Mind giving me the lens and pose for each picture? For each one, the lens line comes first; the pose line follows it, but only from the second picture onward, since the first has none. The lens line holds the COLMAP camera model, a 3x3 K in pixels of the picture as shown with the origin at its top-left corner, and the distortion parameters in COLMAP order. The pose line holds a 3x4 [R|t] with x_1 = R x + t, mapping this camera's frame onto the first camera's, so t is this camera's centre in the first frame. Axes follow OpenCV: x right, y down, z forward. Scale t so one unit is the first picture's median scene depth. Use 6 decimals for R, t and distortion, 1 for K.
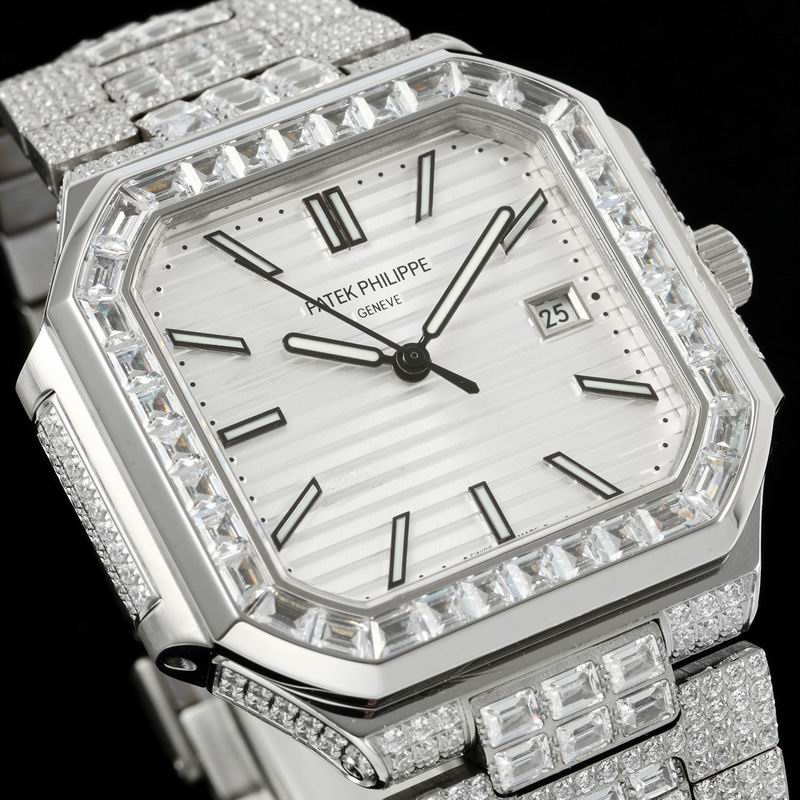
lens RADIAL K [[4382.0, 0, 401.7], [0, 4382.0, 404.5], [0, 0, 1]] dist [0.731750, 0.000000]
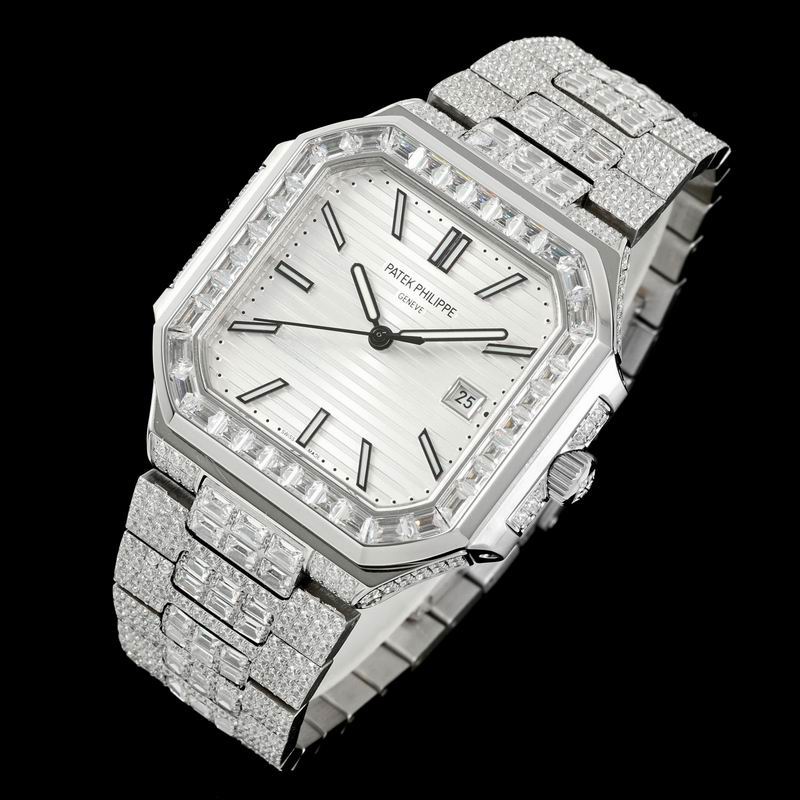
lens RADIAL K [[4382.0, 0, 398.5], [0, 4382.0, 394.1], [0, 0, 1]] dist [0.731750, 0.000000]
pose [[0.415971, 0.814176, -0.405074, 0.654109], [-0.707566, 0.569586, 0.418236, -0.655750], [0.571243, 0.112643, 0.813015, -0.272990]]
